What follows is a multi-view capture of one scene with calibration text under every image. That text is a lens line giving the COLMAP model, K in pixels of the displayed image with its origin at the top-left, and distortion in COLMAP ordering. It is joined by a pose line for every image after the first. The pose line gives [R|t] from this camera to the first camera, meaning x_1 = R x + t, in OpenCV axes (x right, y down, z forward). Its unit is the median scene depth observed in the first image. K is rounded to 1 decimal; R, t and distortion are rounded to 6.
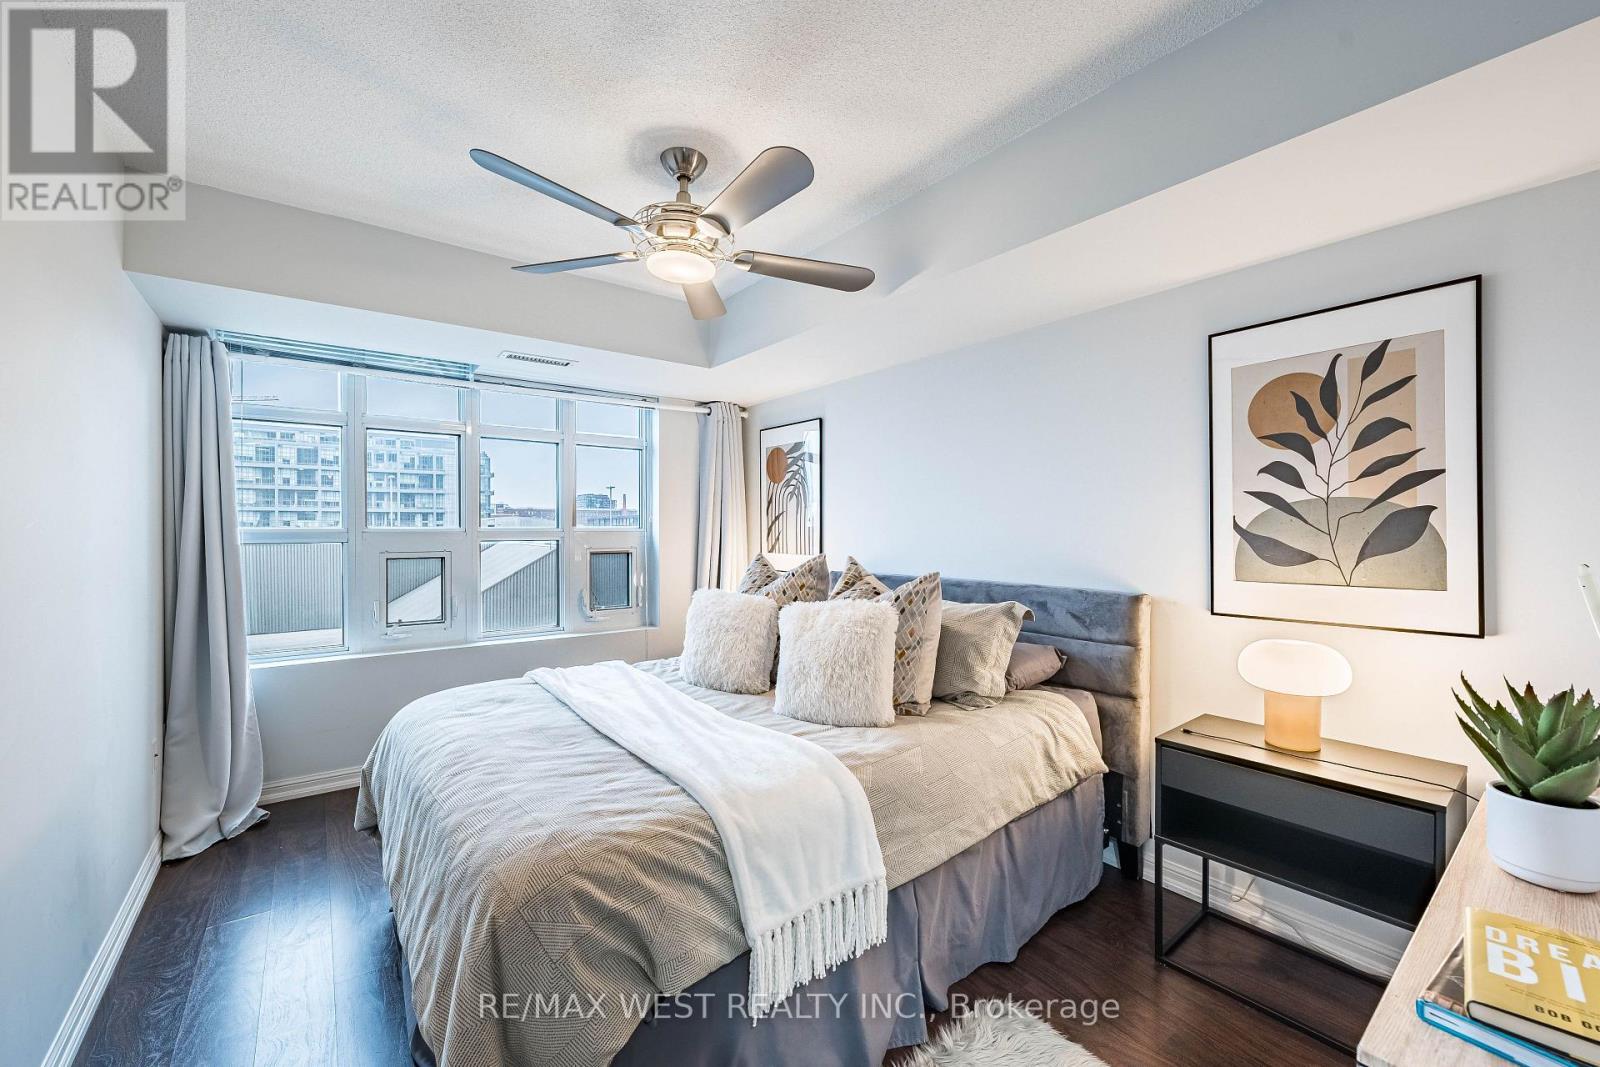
lens RADIAL K [[638.3, 0, 830.4], [0, 638.3, 539.7], [0, 0, 1]] dist [-0.000082, 0.000001]
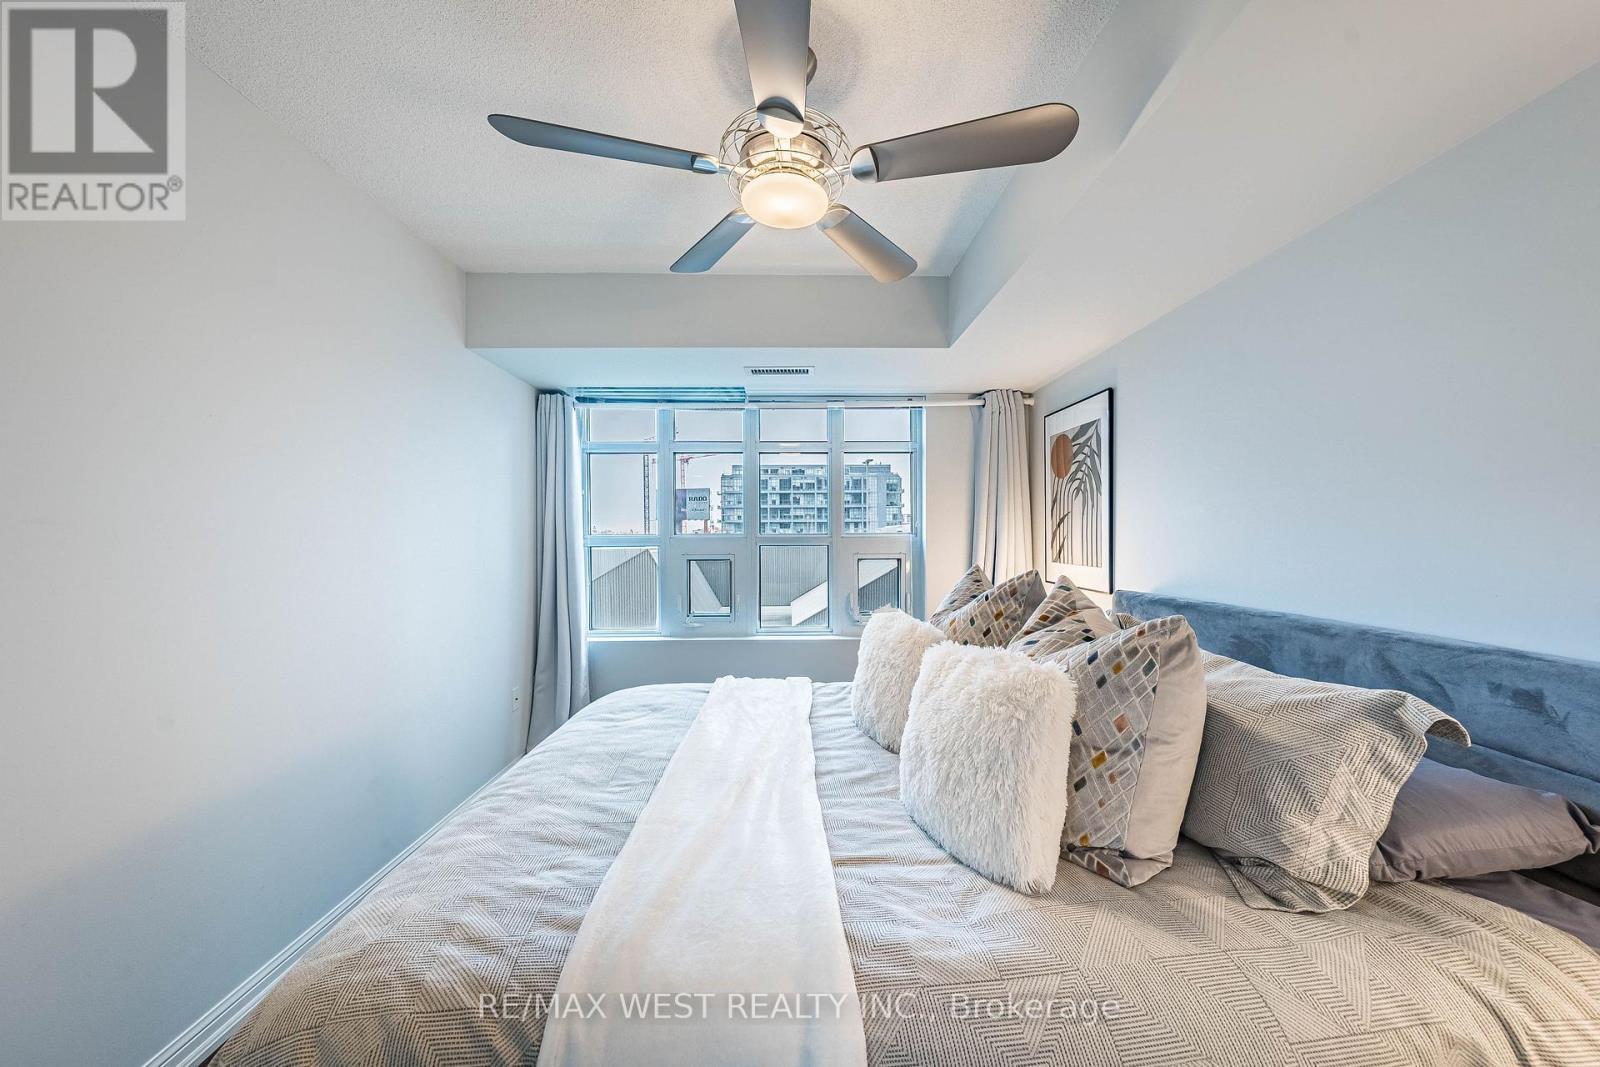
lens RADIAL K [[565.3, 0, 811.8], [0, 565.3, 543.4], [0, 0, 1]] dist [-0.005416, 0.000198]
pose [[0.790937, 0.006792, -0.611859, 0.196596], [-0.006817, 0.999974, 0.002287, -0.007449], [0.611859, 0.002362, 0.790963, 0.420876]]
